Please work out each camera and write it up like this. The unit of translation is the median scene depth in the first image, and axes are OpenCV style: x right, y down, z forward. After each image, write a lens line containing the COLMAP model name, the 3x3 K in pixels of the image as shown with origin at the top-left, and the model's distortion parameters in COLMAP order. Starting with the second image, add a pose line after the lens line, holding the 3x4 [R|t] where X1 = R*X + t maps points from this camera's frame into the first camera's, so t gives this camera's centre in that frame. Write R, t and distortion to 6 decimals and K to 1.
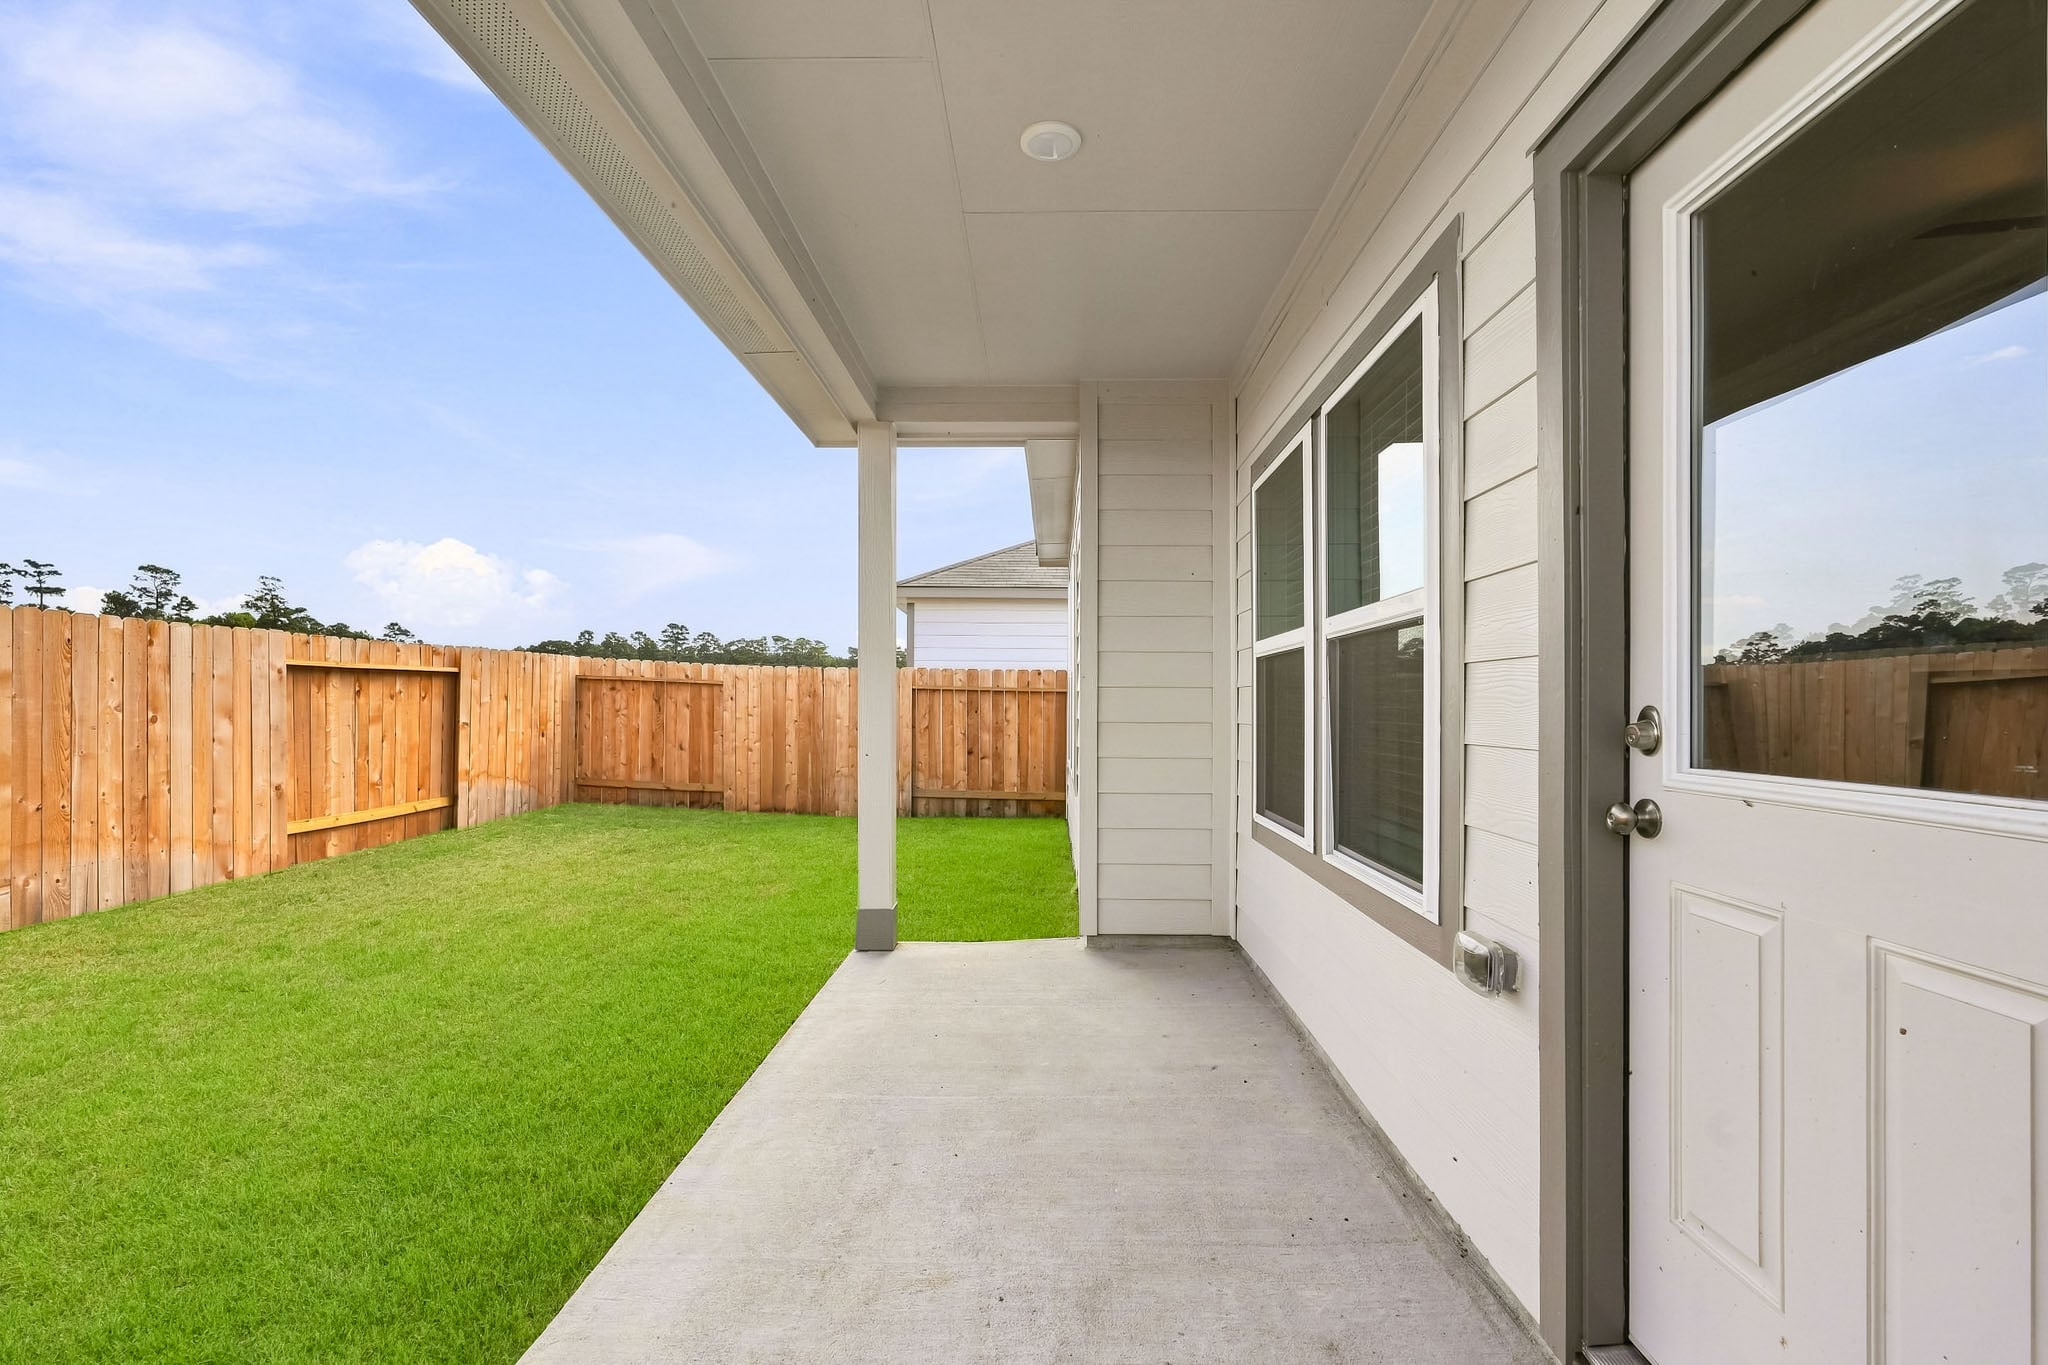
lens RADIAL K [[903.5, 0, 1027.4], [0, 903.5, 703.2], [0, 0, 1]] dist [0.015158, 0.000347]
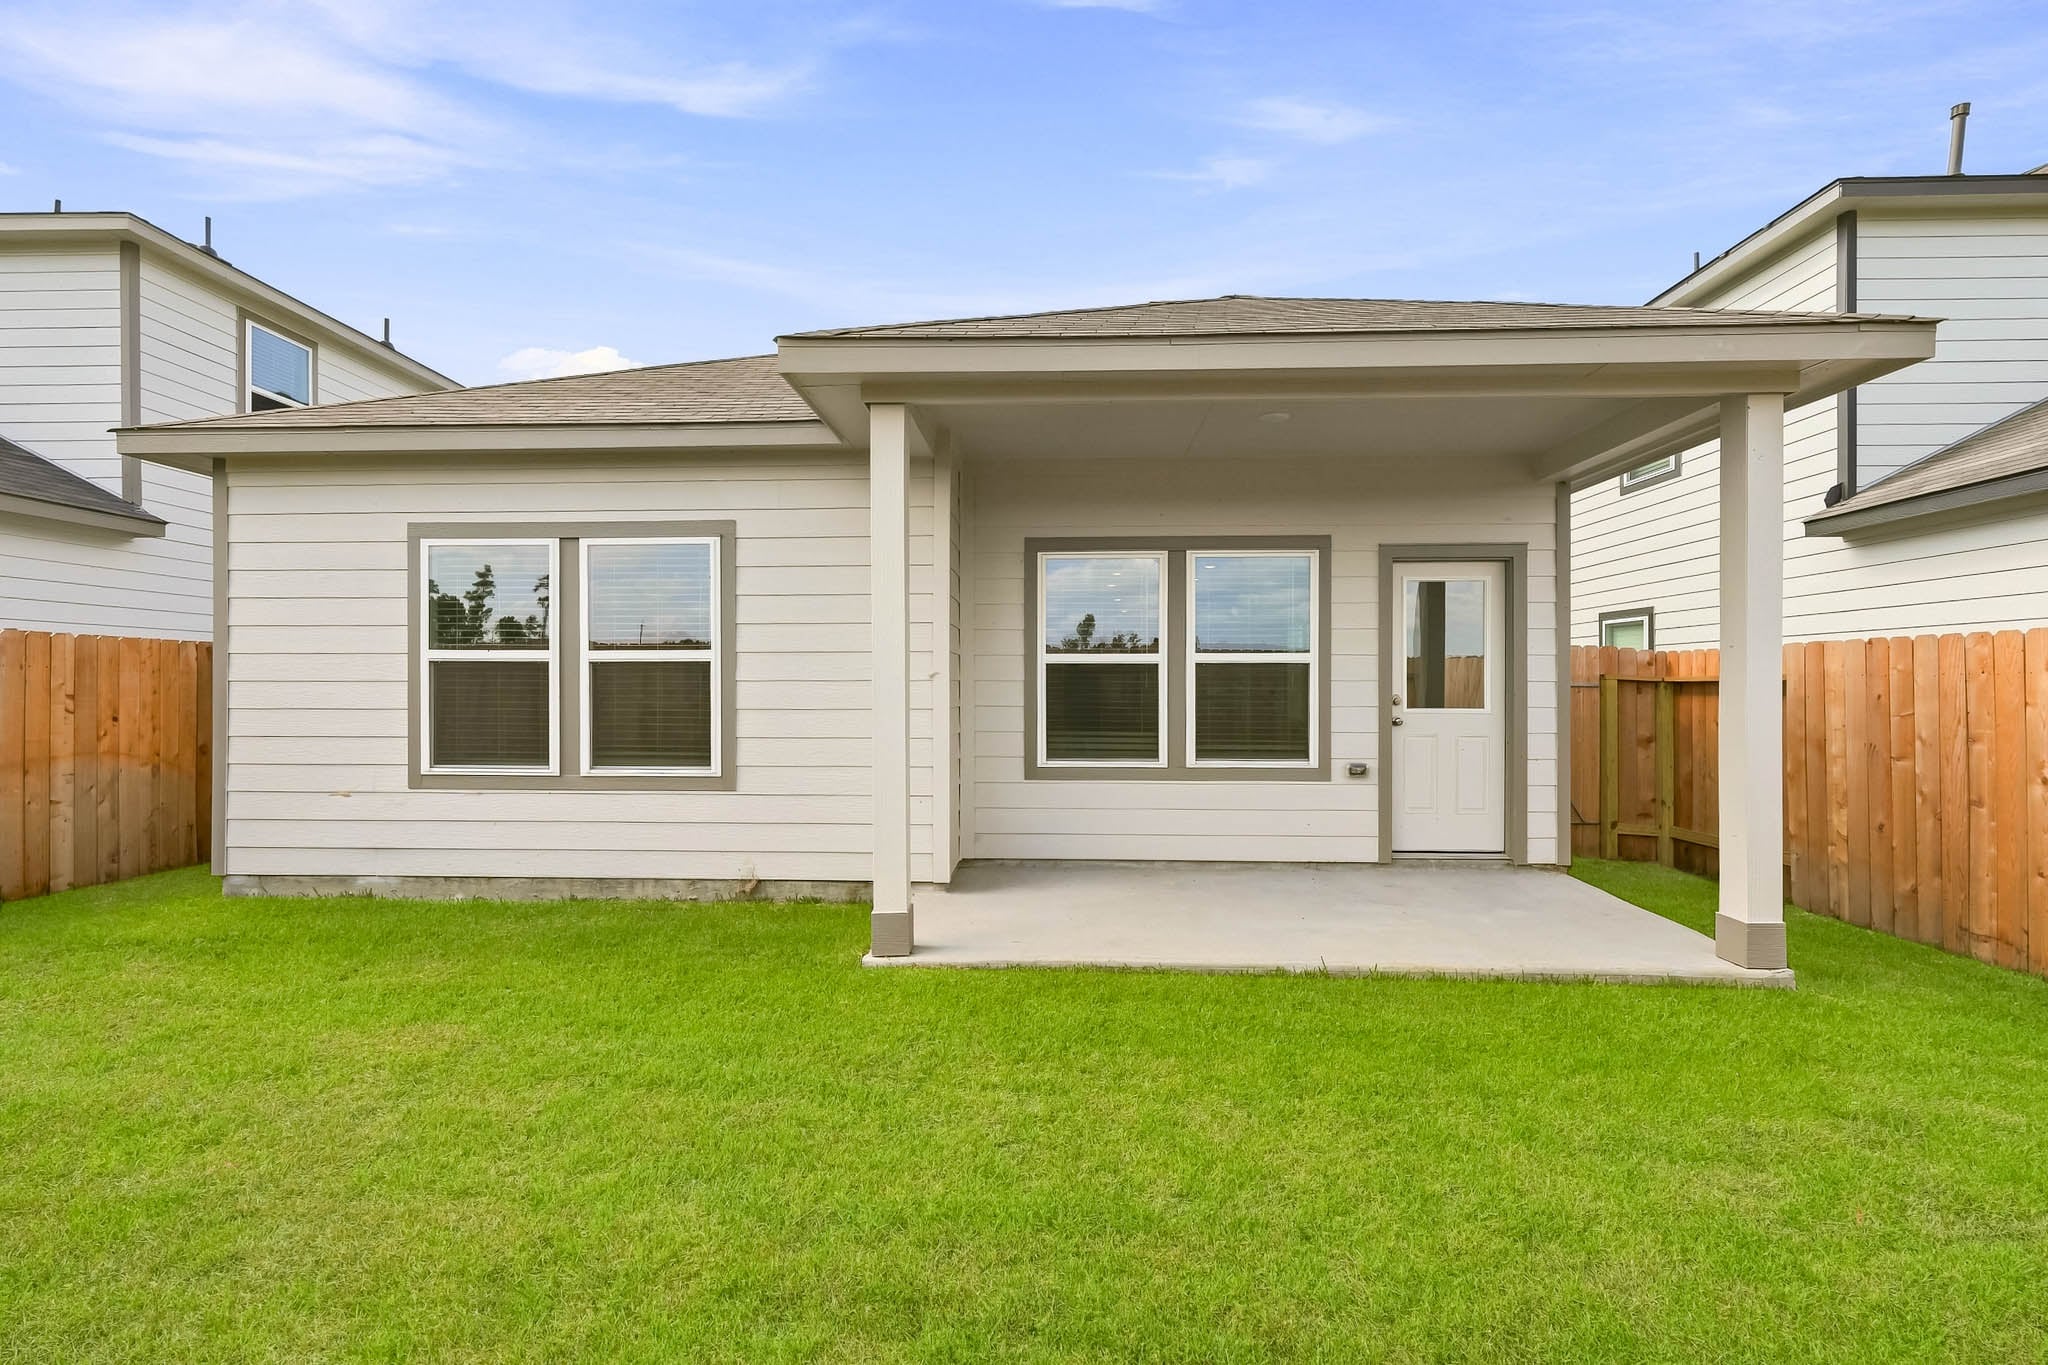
lens RADIAL K [[903.5, 0, 1023.7], [0, 903.5, 684.0], [0, 0, 1]] dist [0.015158, 0.000347]
pose [[0.009942, 0.000667, 0.999950, -0.495379], [-0.003495, 0.999994, -0.000632, -0.005391], [-0.999944, -0.003489, 0.009944, 0.376078]]
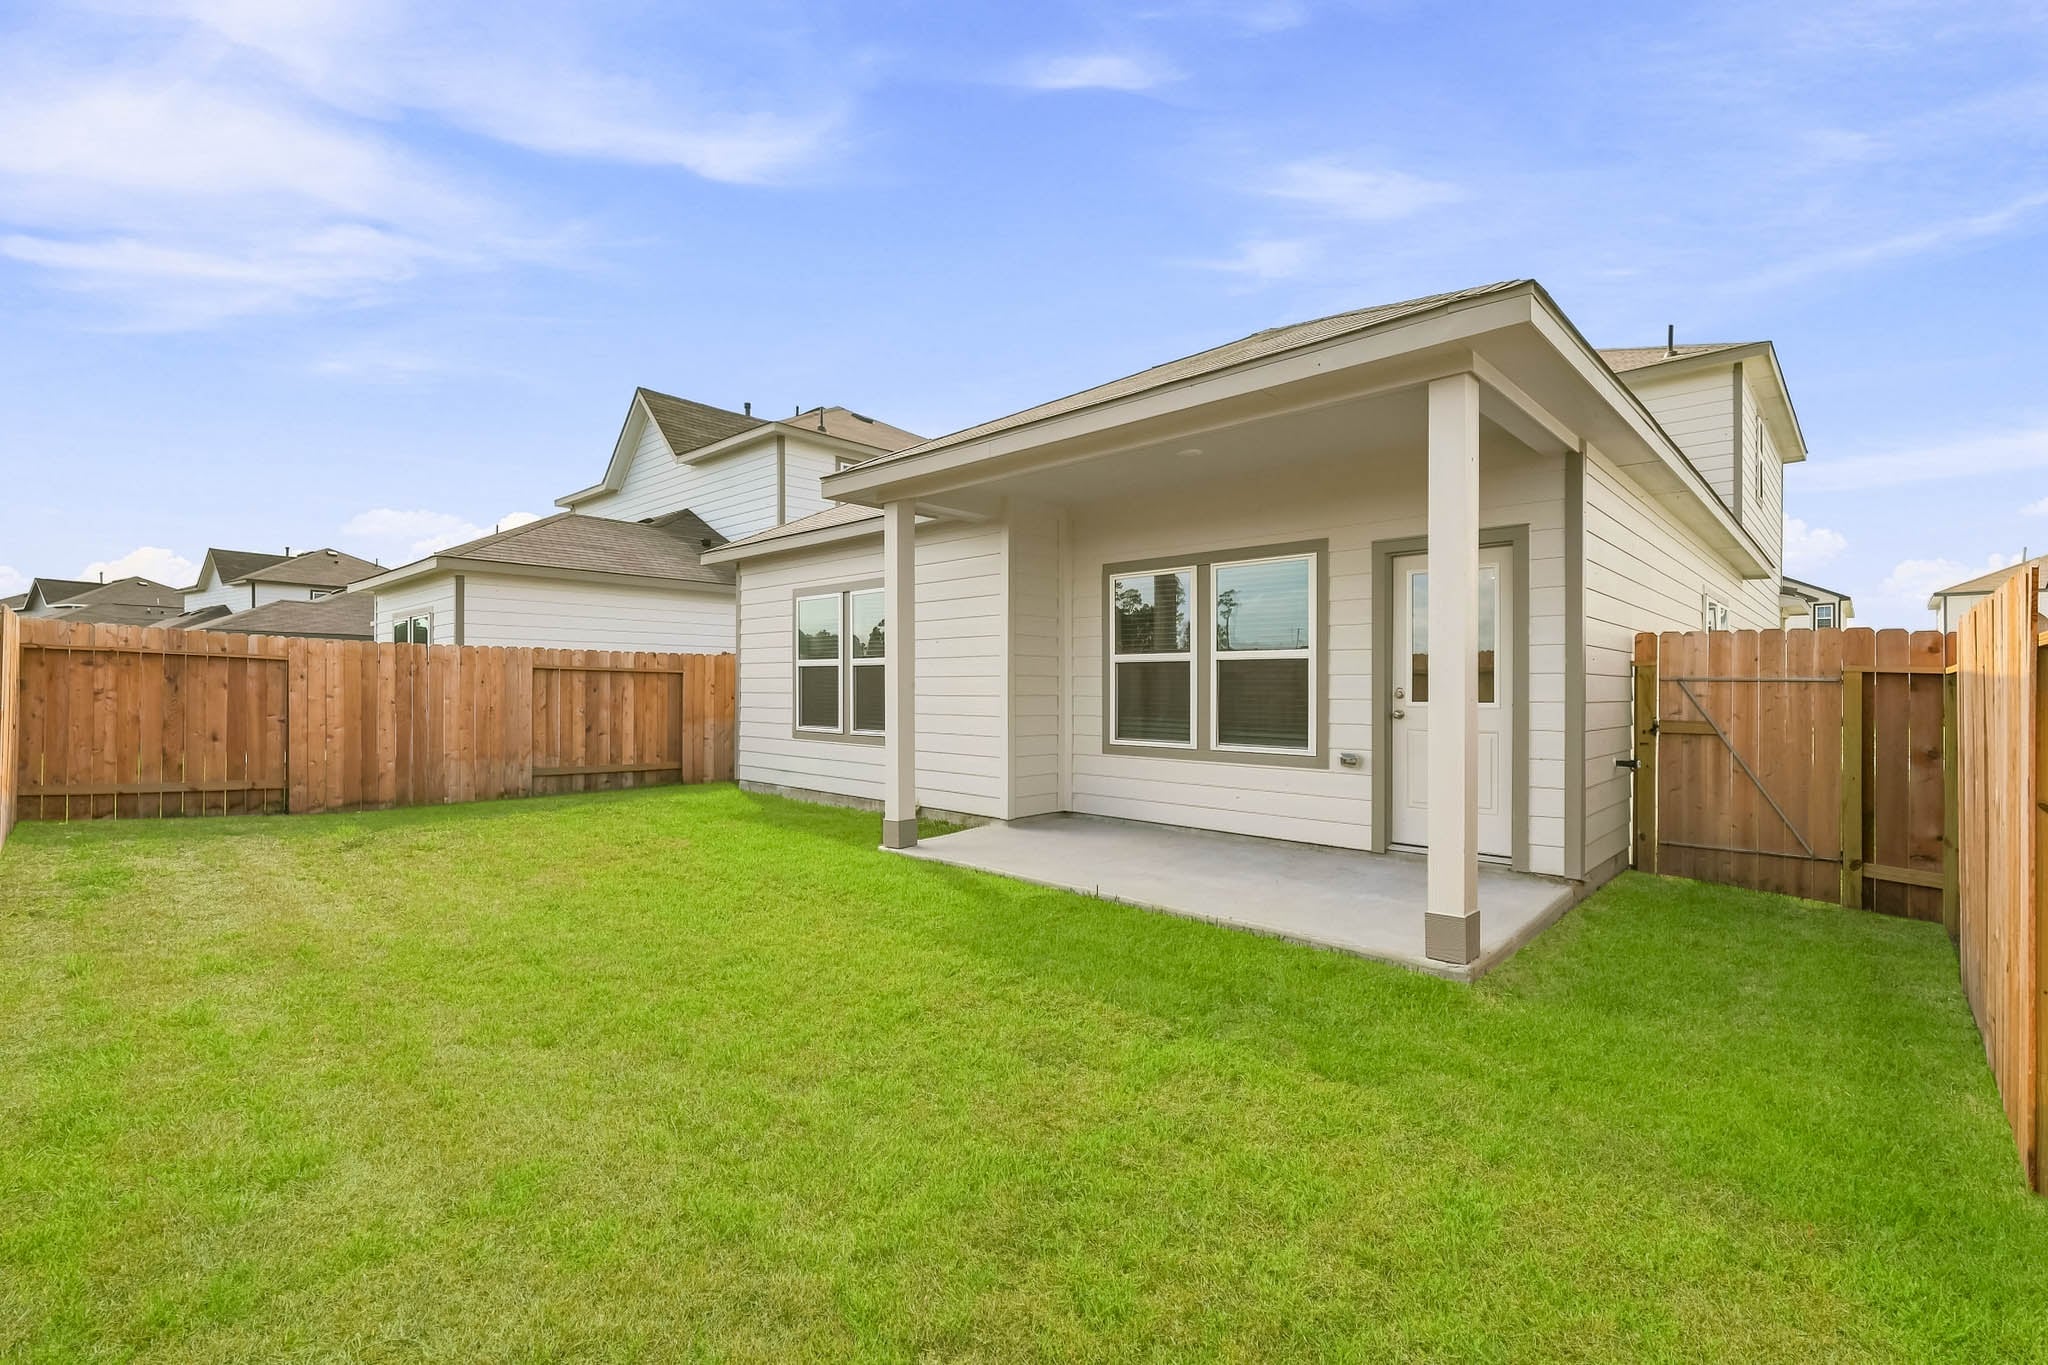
lens RADIAL K [[903.5, 0, 1017.8], [0, 903.5, 680.2], [0, 0, 1]] dist [0.015158, 0.000347]
pose [[0.668232, 0.001421, 0.743952, -0.512574], [-0.002559, 0.999997, 0.000388, -0.004483], [-0.743949, -0.002164, 0.668233, -0.070610]]
